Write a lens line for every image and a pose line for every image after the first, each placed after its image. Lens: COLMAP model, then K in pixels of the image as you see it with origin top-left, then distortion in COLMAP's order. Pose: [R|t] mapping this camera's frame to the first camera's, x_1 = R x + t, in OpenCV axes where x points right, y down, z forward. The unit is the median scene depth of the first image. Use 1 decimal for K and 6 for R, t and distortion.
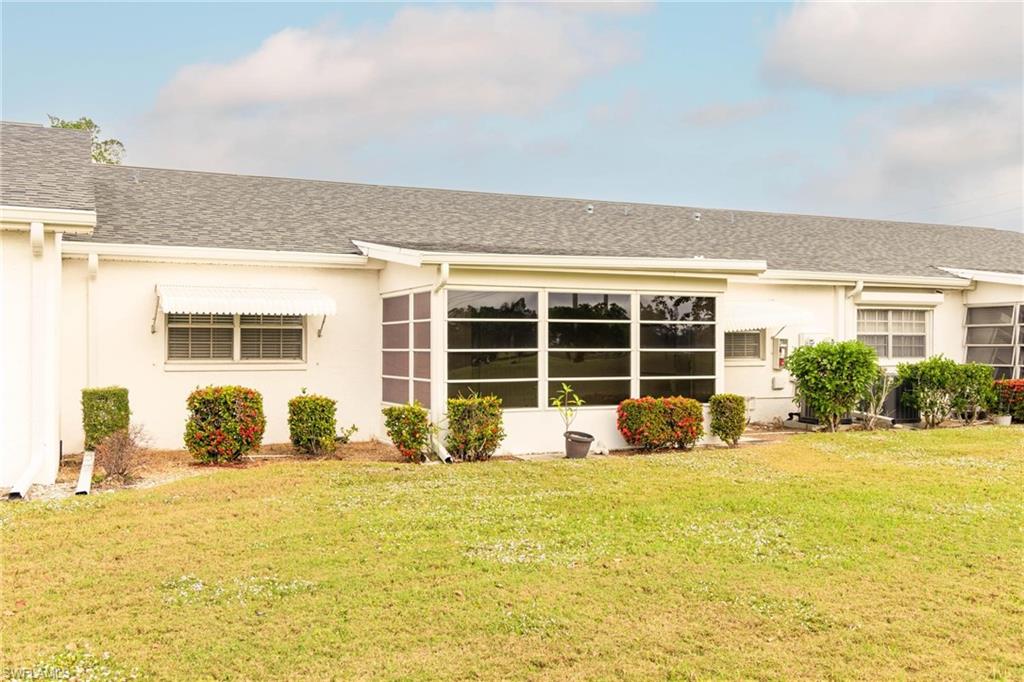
lens RADIAL K [[947.0, 0, 512.0], [0, 947.0, 341.0], [0, 0, 1]] dist [0.003266, 0.001184]
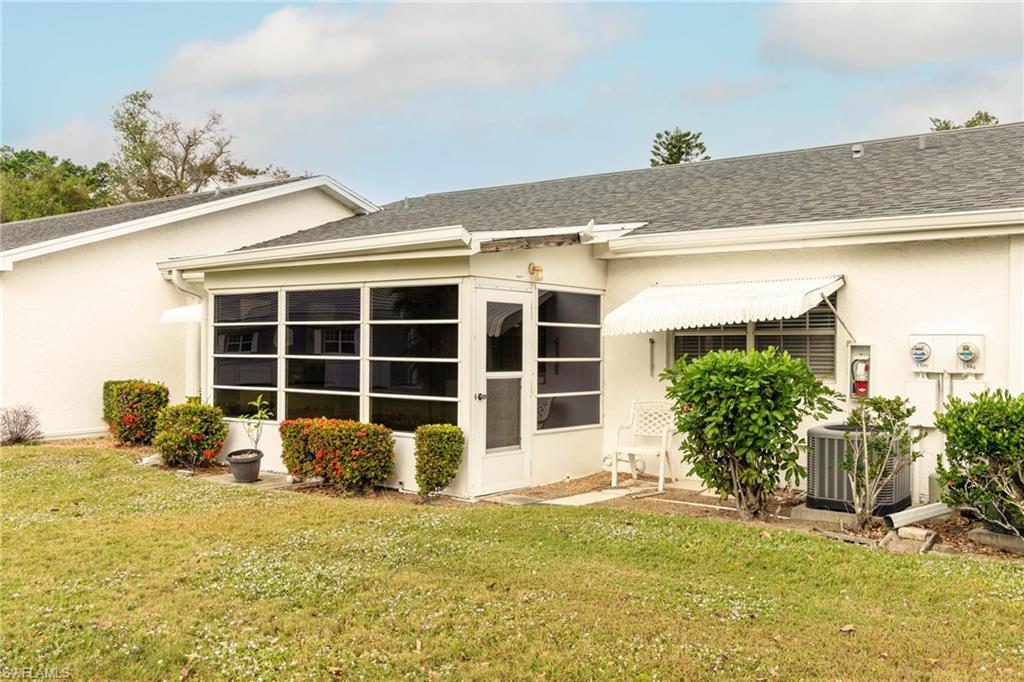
lens RADIAL K [[947.0, 0, 512.0], [0, 947.0, 341.0], [0, 0, 1]] dist [0.003266, 0.001184]
pose [[0.480287, -0.005456, -0.877095, 0.825076], [-0.003820, 0.999958, -0.008312, 0.001178], [0.877103, 0.007343, 0.480246, 0.690650]]
